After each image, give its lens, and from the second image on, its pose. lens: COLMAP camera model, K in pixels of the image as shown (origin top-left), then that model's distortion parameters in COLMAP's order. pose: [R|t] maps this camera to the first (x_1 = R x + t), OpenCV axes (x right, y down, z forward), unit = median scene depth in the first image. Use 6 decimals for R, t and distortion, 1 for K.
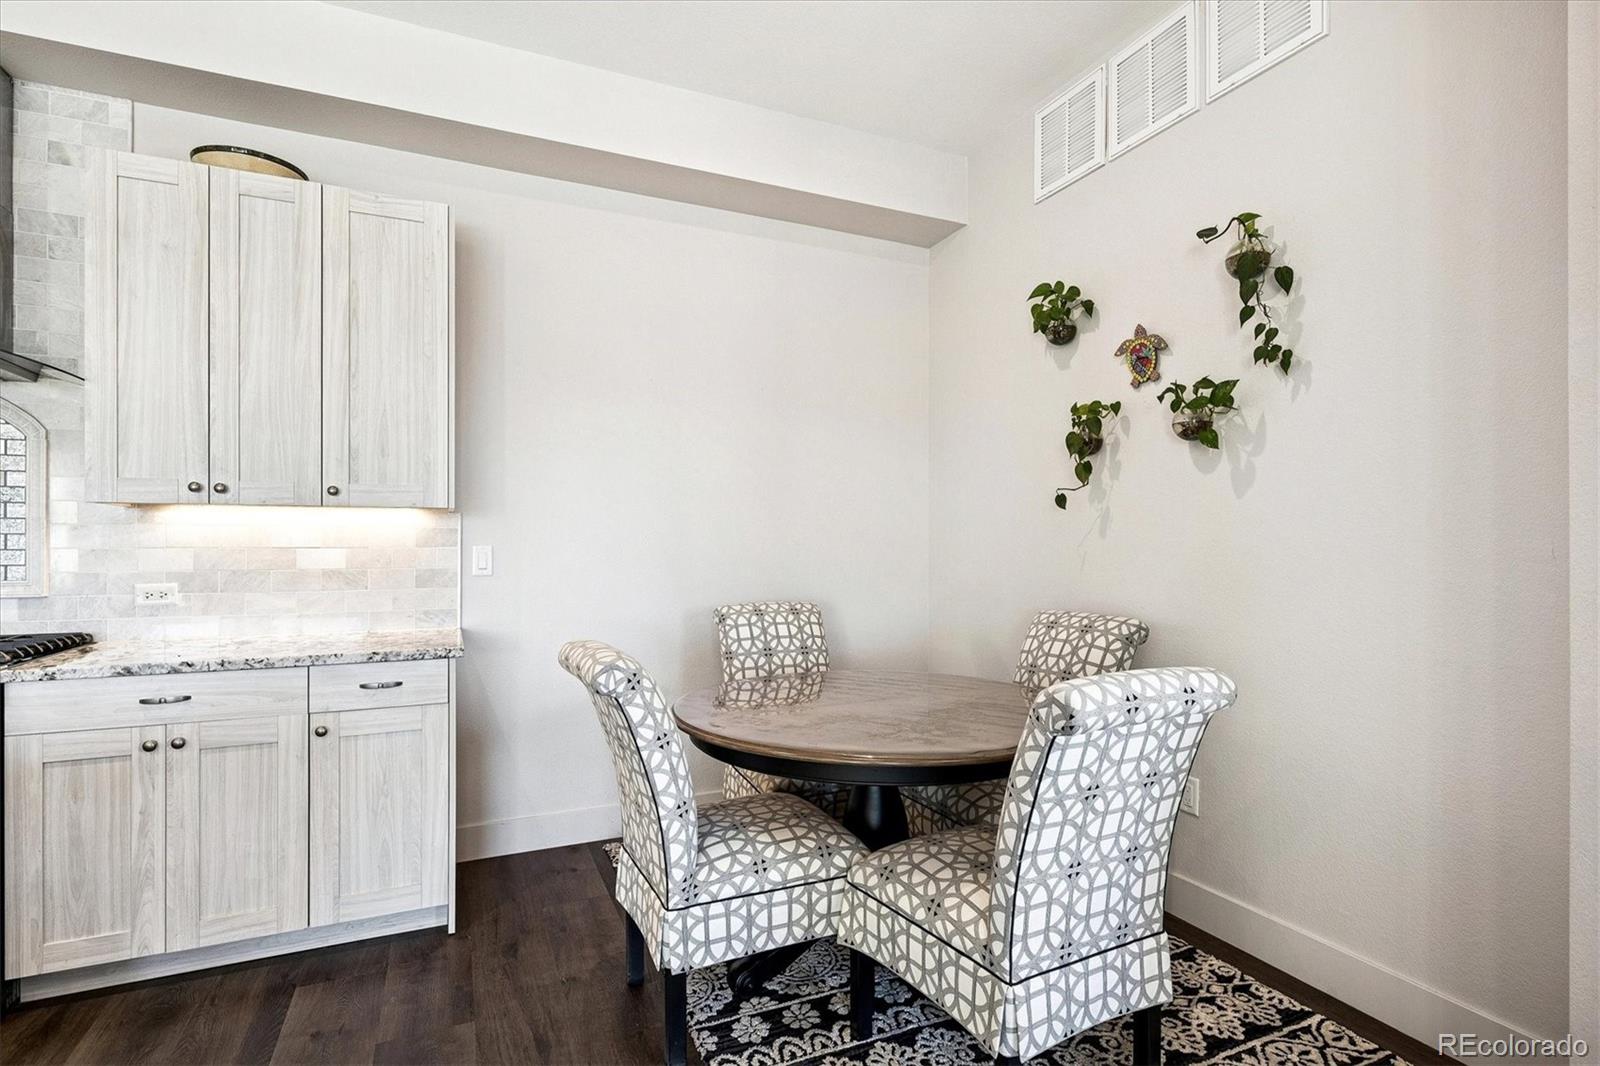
lens RADIAL K [[777.9, 0, 807.6], [0, 777.9, 546.4], [0, 0, 1]] dist [-0.000503, -0.000702]
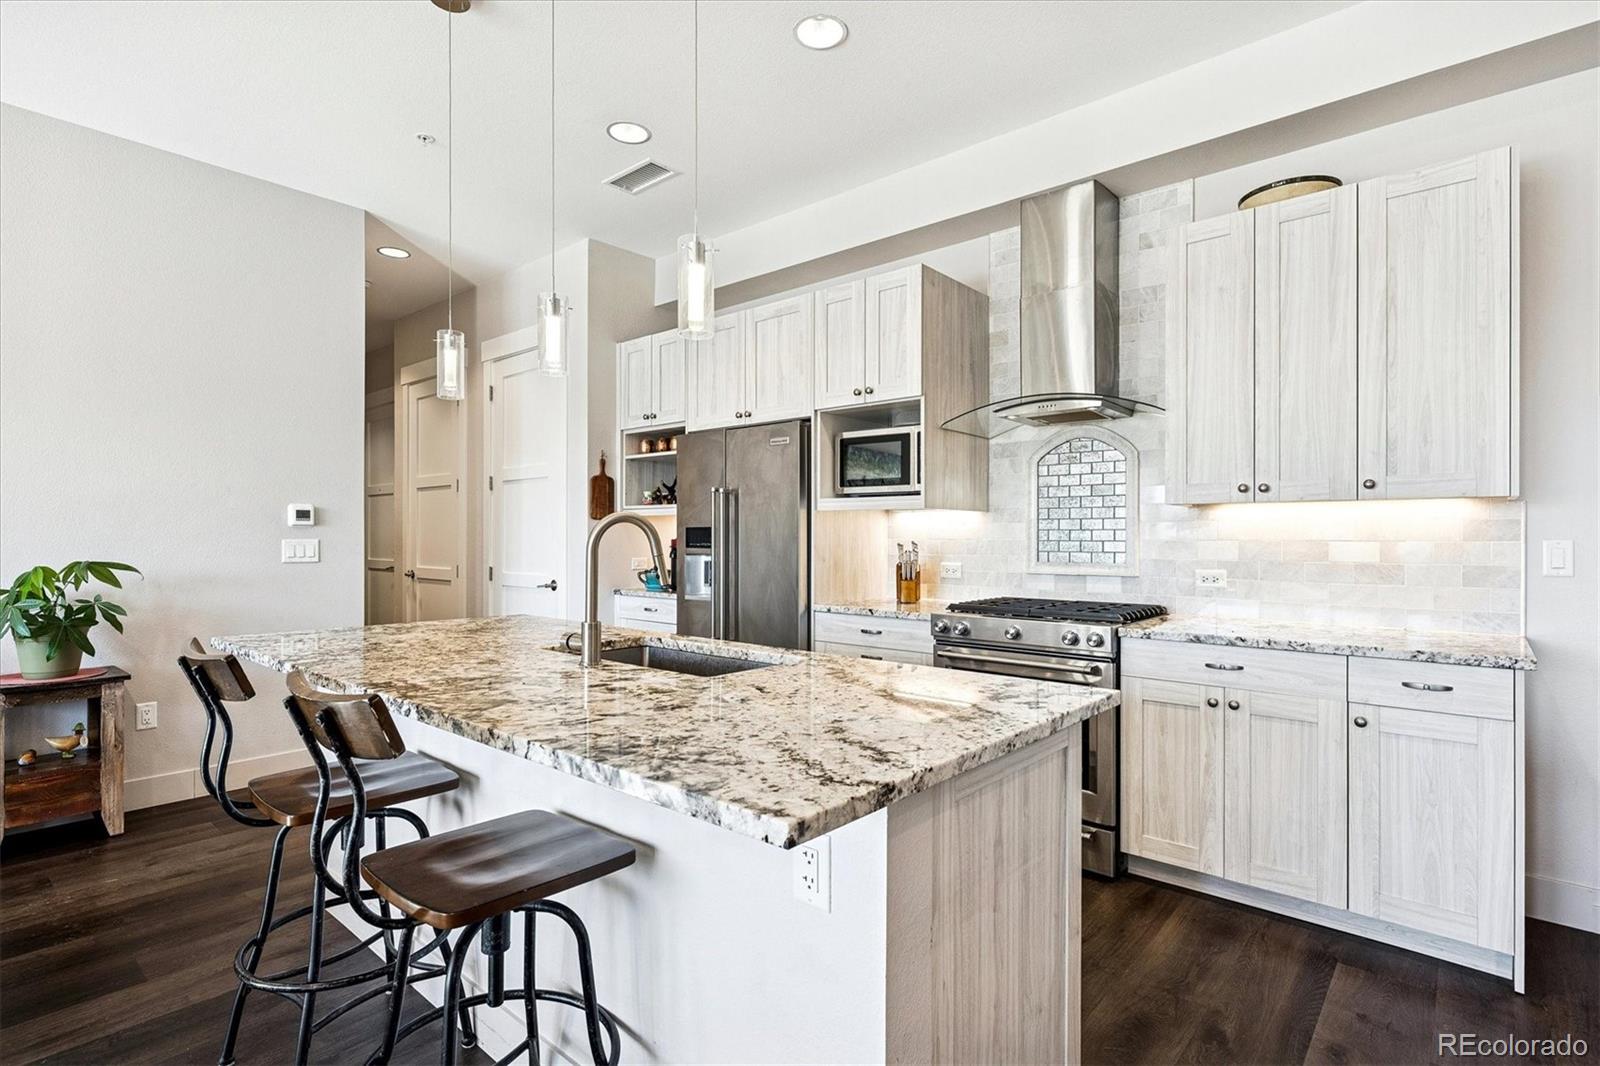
lens RADIAL K [[780.1, 0, 802.9], [0, 780.1, 531.7], [0, 0, 1]] dist [0.000994, 0.000767]
pose [[0.413438, -0.004526, -0.910521, 0.002708], [-0.004916, 0.999962, -0.007203, 0.000598], [0.910519, 0.007454, 0.413400, -0.082150]]
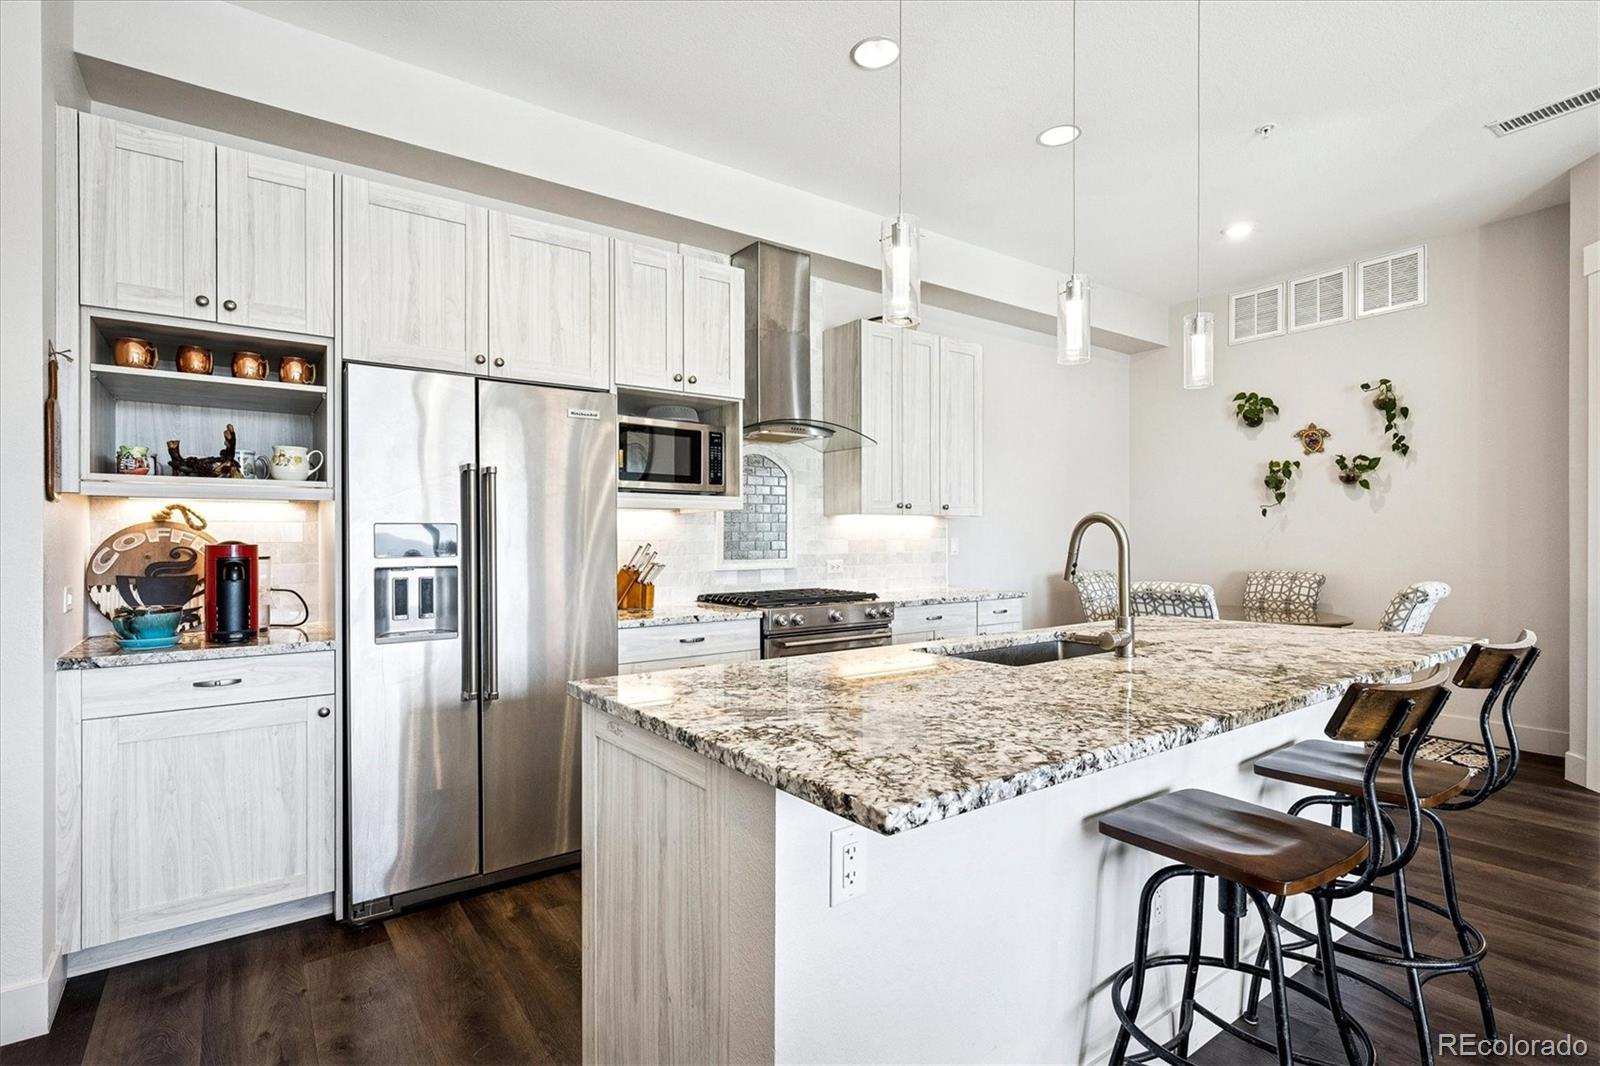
lens RADIAL K [[780.1, 0, 802.9], [0, 780.1, 531.7], [0, 0, 1]] dist [0.000994, 0.000767]
pose [[0.978780, -0.002860, 0.204895, -1.375625], [0.005673, 0.999898, -0.013145, 0.007572], [-0.204836, 0.014029, 0.978696, -0.732496]]
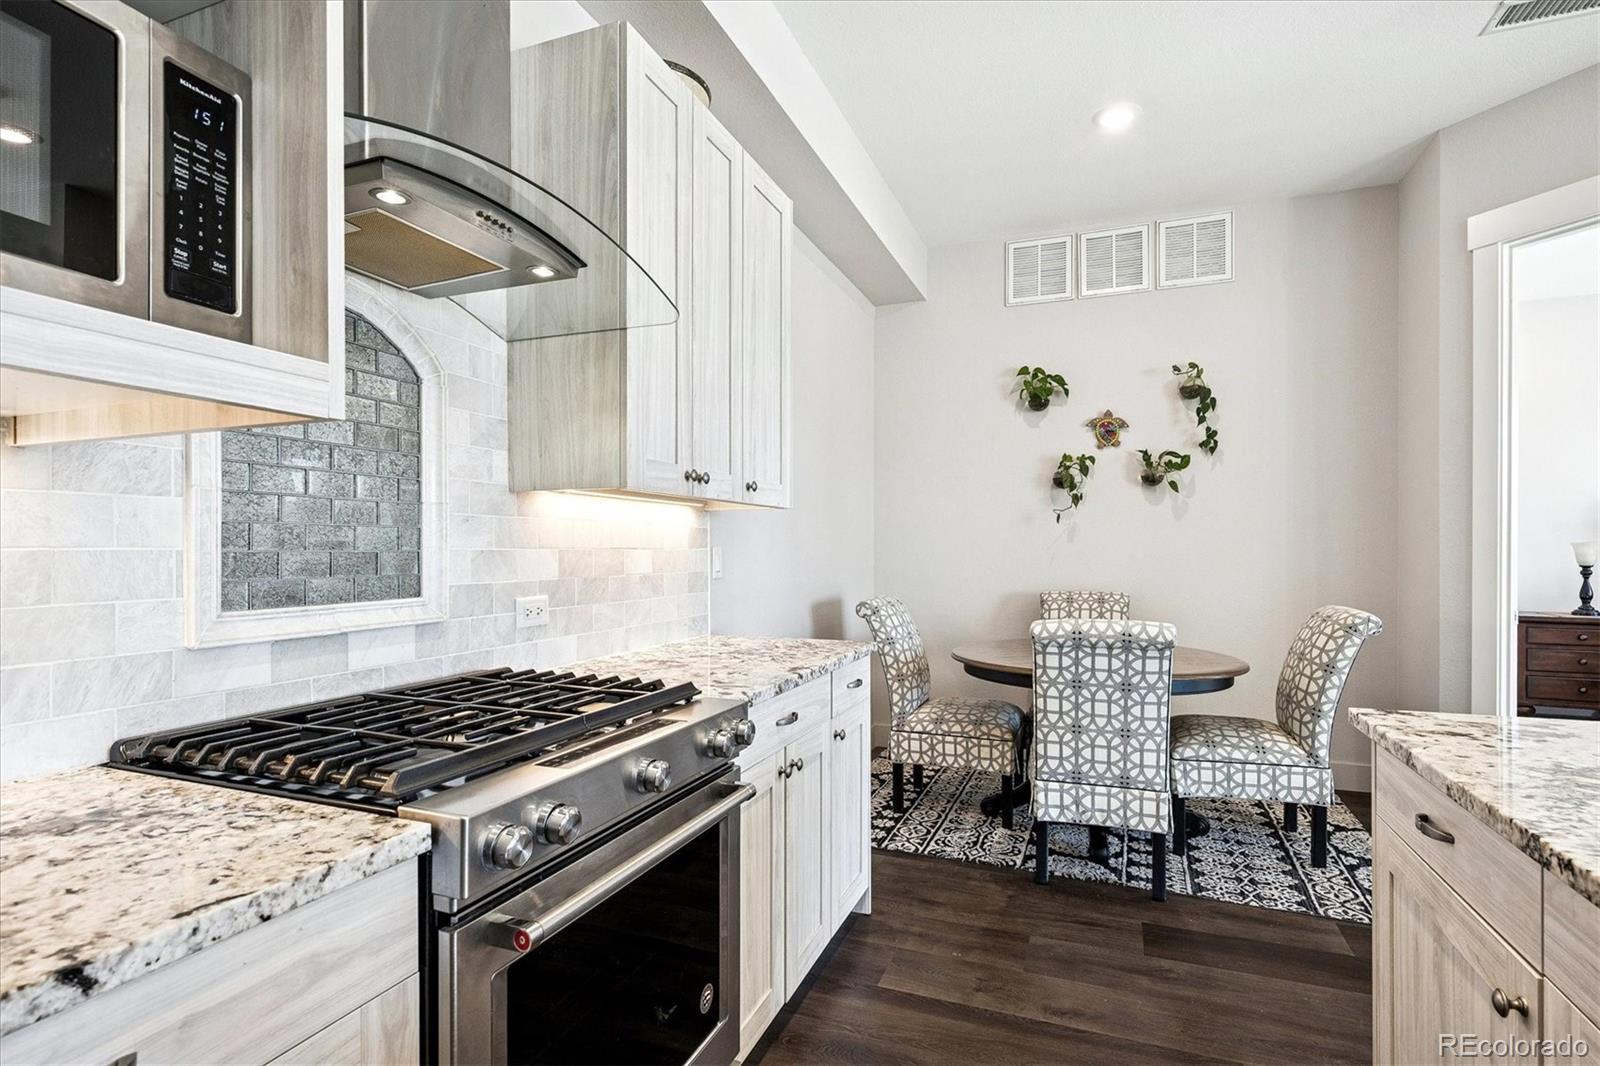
lens RADIAL K [[793.2, 0, 815.1], [0, 793.2, 555.9], [0, 0, 1]] dist [-0.016916, -0.000225]
pose [[0.710278, -0.005062, 0.703903, -1.285342], [0.001899, 0.999984, 0.005276, 0.006114], [-0.703919, -0.002411, 0.710277, 0.300698]]
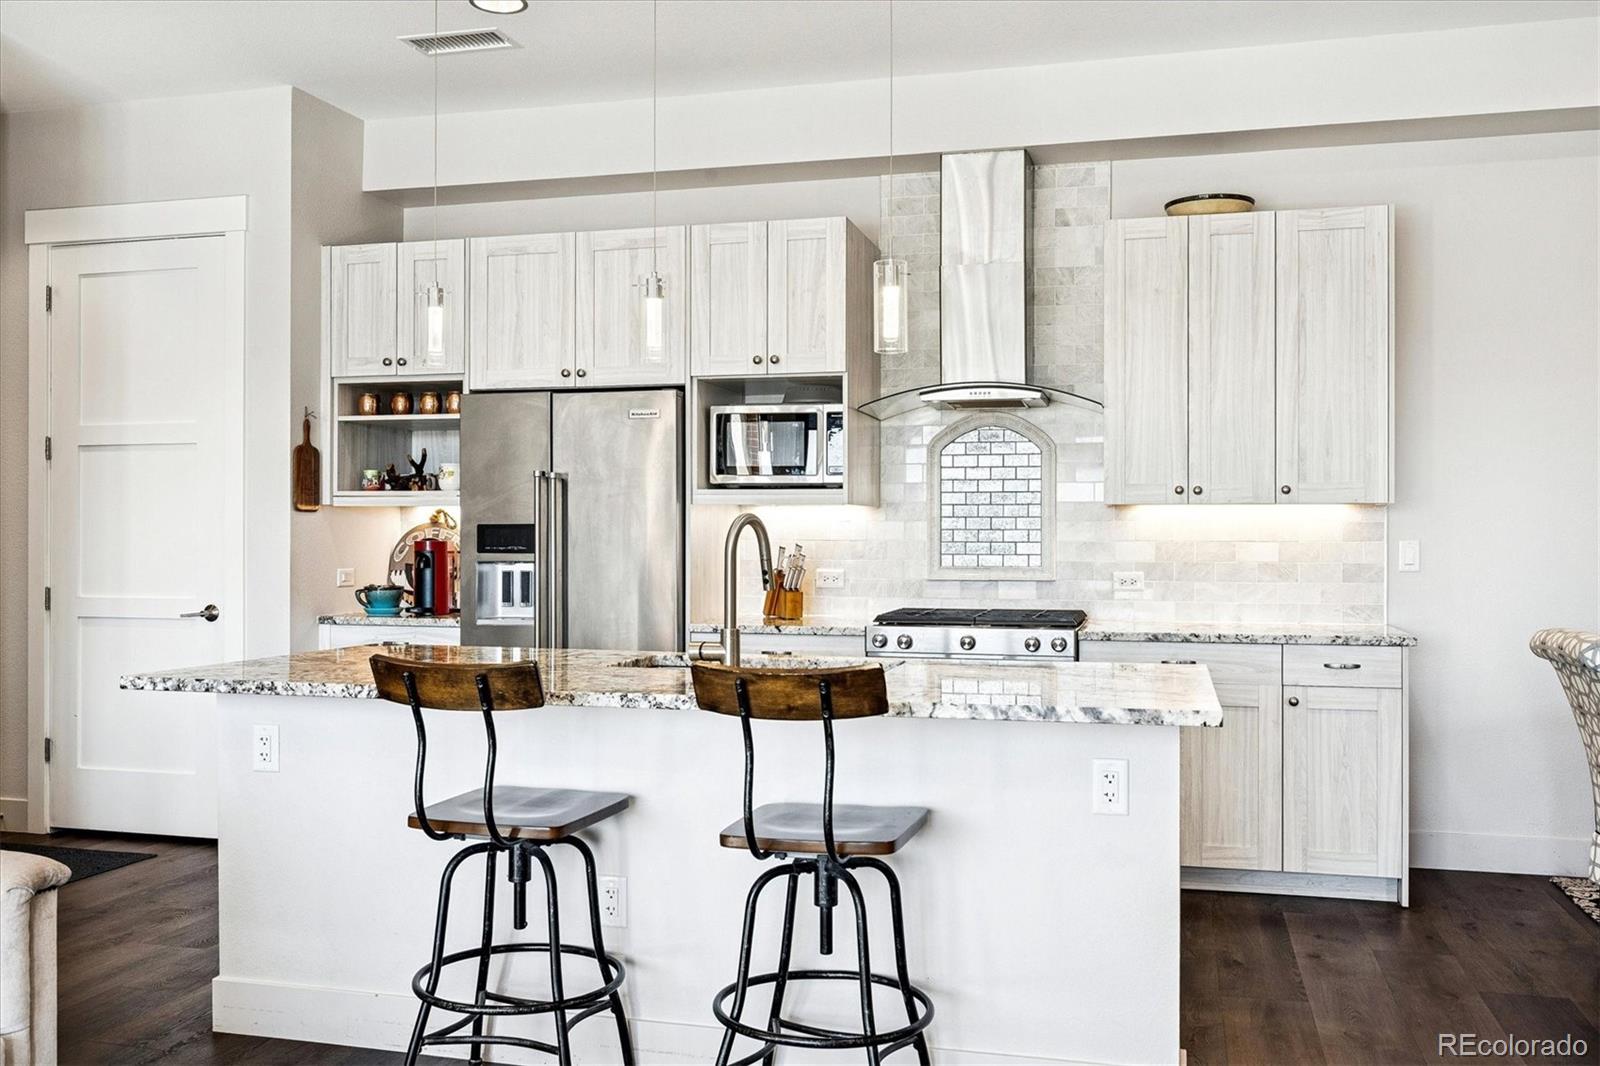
lens RADIAL K [[1383.5, 0, 795.4], [0, 1383.5, 527.8], [0, 0, 1]] dist [-0.001180, 0.008099]
pose [[0.771098, -0.001694, -0.636715, 0.103354], [-0.004115, 0.999962, -0.007644, -0.000174], [0.636703, 0.008514, 0.771062, -0.994019]]
